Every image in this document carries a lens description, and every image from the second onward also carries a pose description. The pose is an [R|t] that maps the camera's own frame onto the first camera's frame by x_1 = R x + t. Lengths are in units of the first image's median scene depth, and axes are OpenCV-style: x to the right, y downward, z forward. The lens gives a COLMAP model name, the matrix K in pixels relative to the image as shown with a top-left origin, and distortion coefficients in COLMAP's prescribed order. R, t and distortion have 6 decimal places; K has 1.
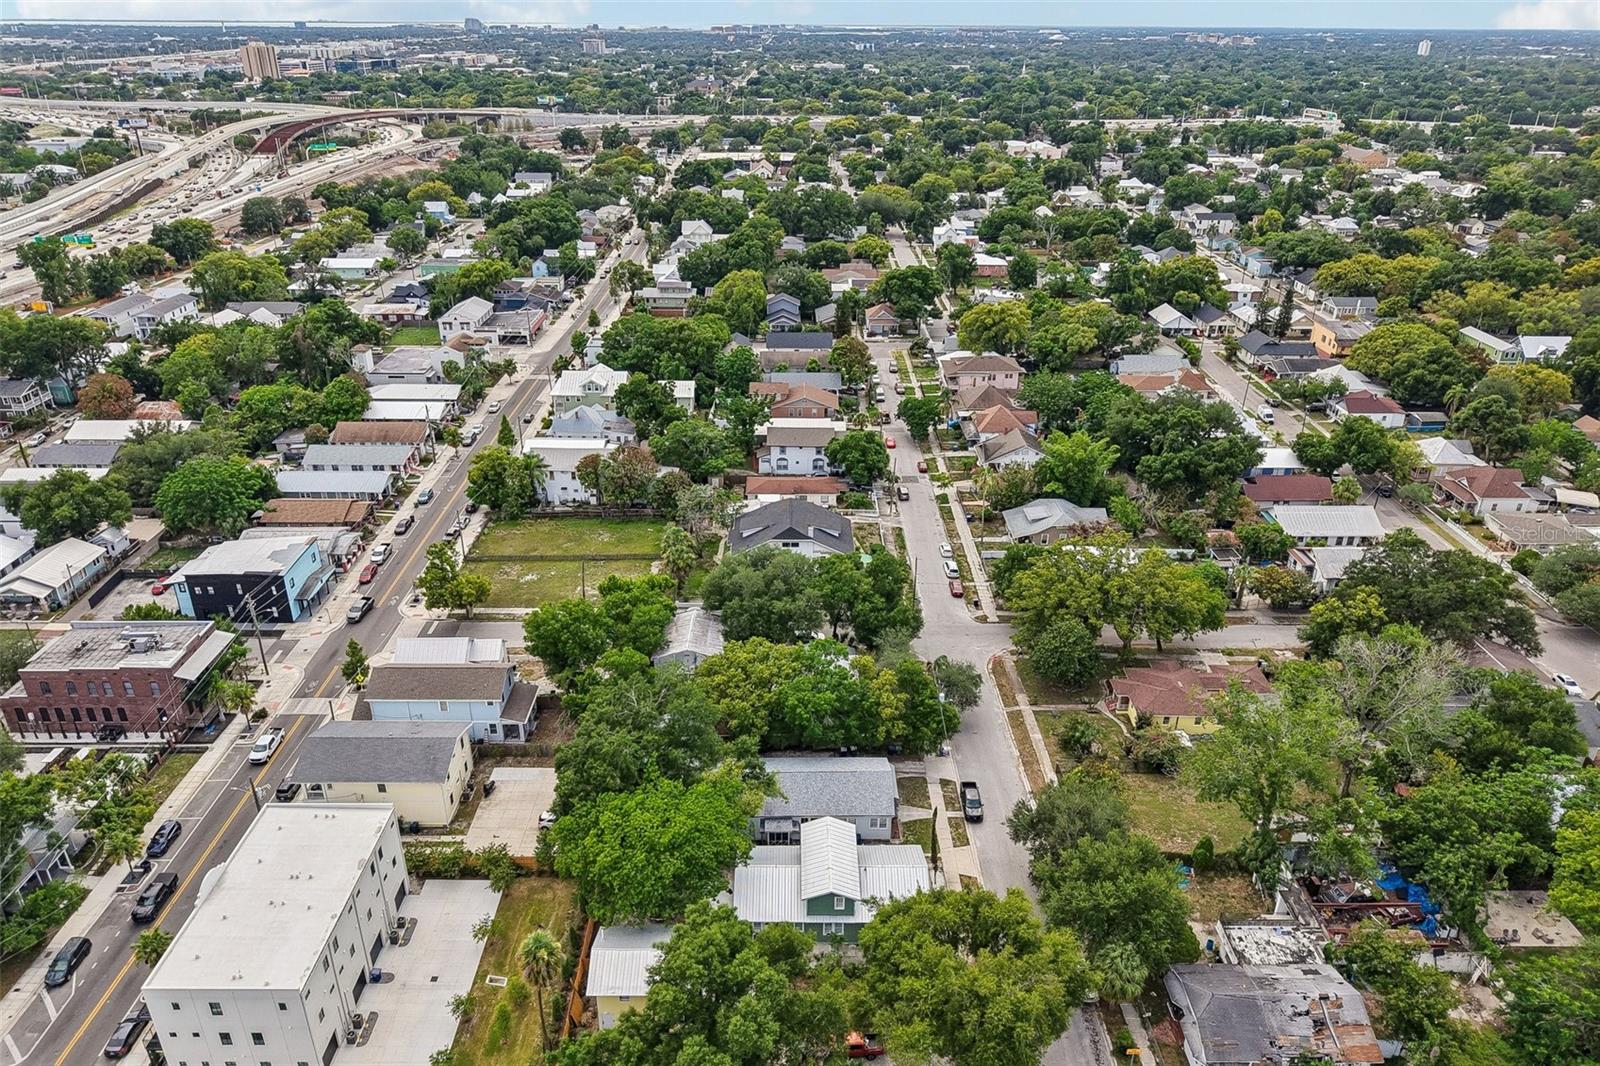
lens RADIAL K [[1065.1, 0, 800.0], [0, 1065.1, 533.0], [0, 0, 1]] dist [-0.001821, -0.004168]
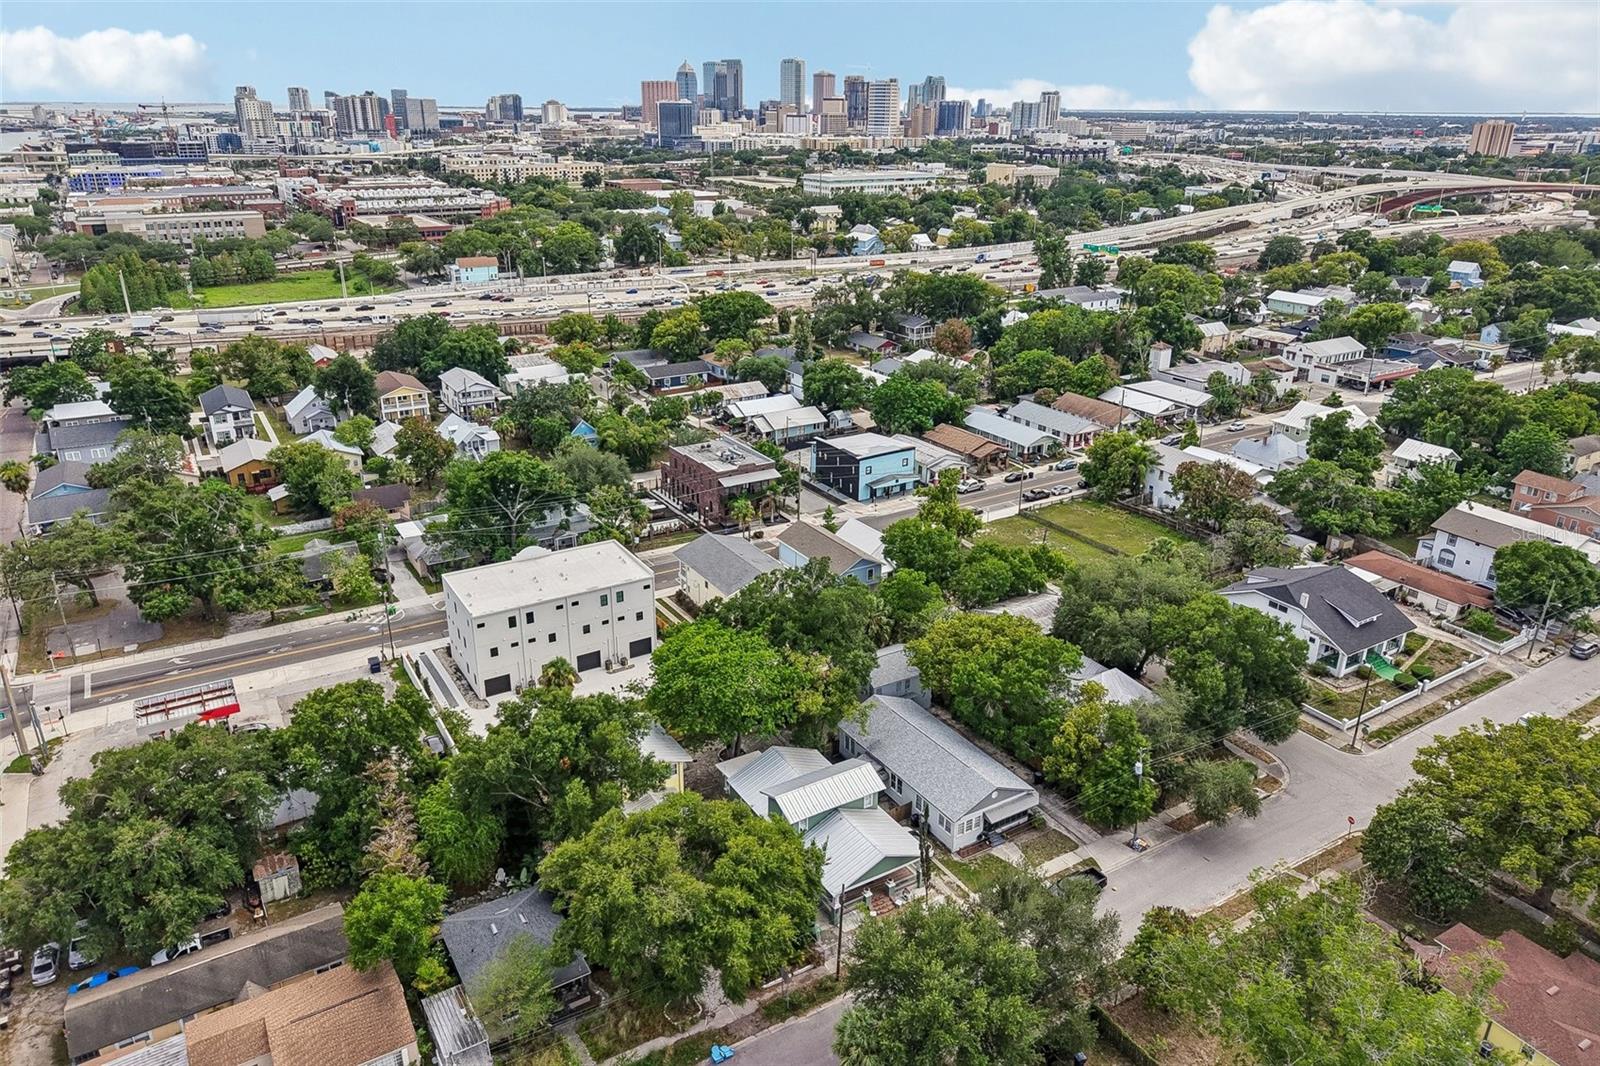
lens RADIAL K [[1065.1, 0, 800.0], [0, 1065.1, 533.0], [0, 0, 1]] dist [-0.001821, -0.004168]
pose [[0.520624, 0.311234, -0.795037, 0.368176], [-0.368729, 0.921835, 0.119413, -0.001641], [0.770058, 0.230984, 0.594690, 0.207094]]
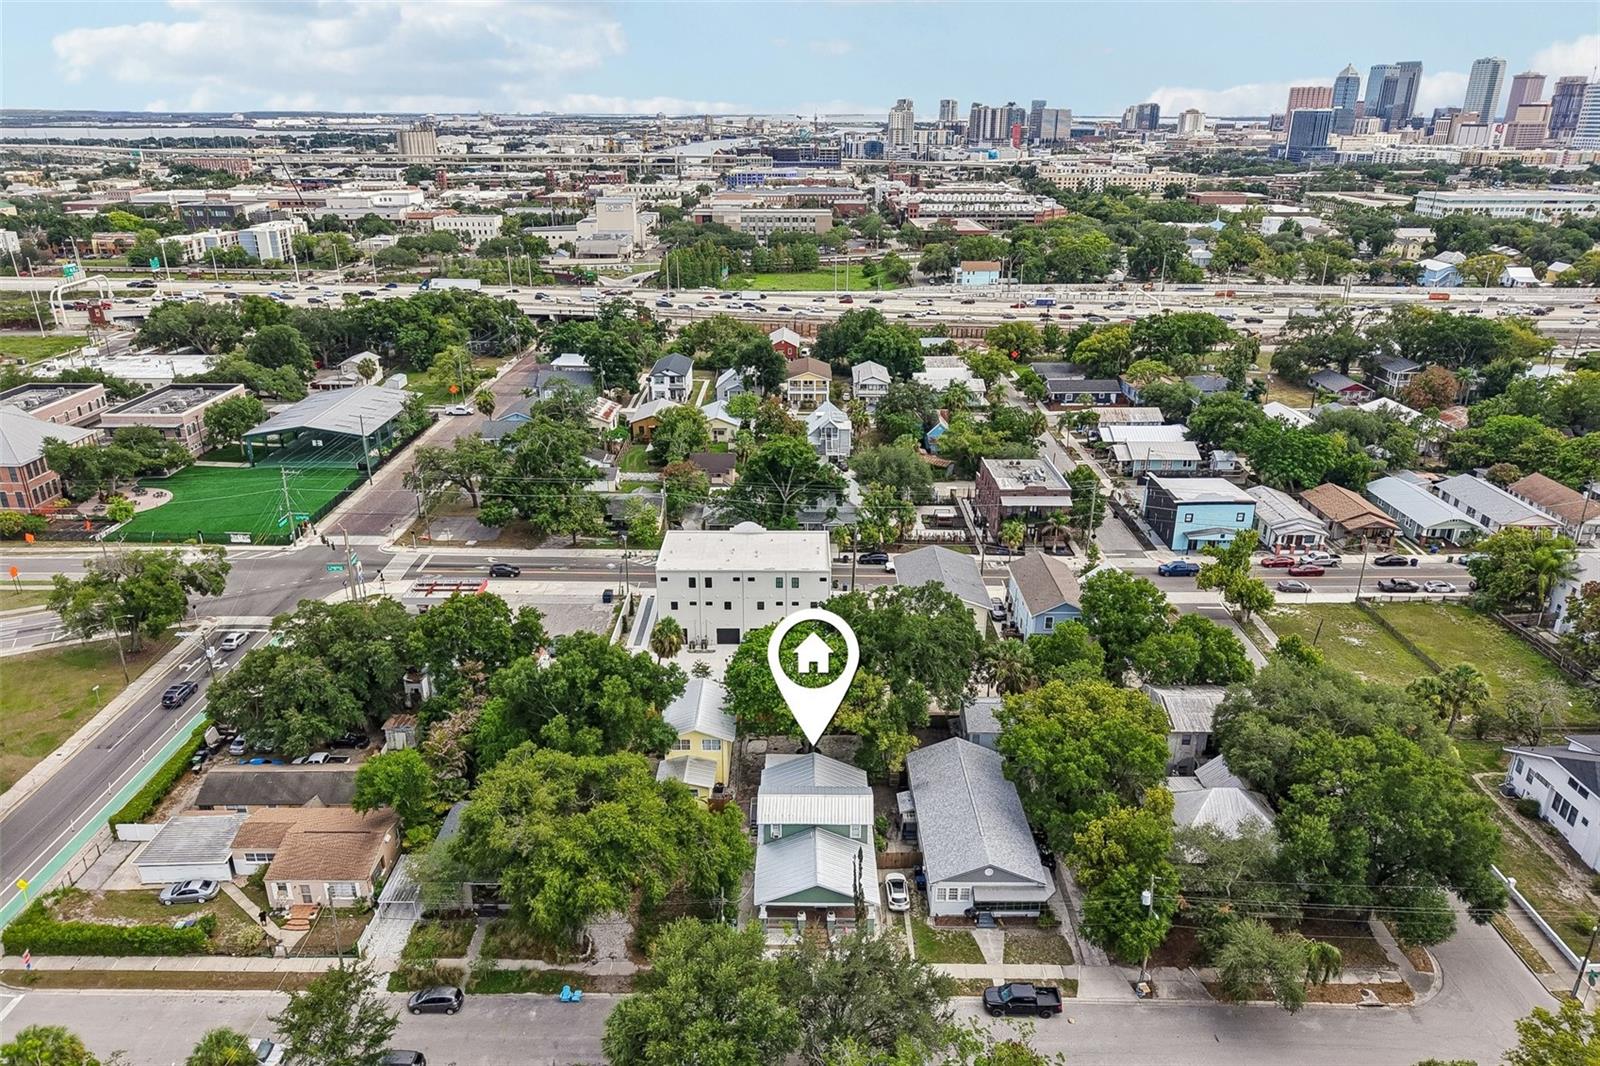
lens RADIAL K [[1060.8, 0, 800.0], [0, 1060.8, 533.0], [0, 0, 1]] dist [0.034803, -0.042431]
pose [[-0.005876, 0.356365, -0.934328, 0.428359], [-0.431754, 0.841864, 0.323813, -0.096649], [0.901972, 0.405302, 0.148915, 0.411096]]
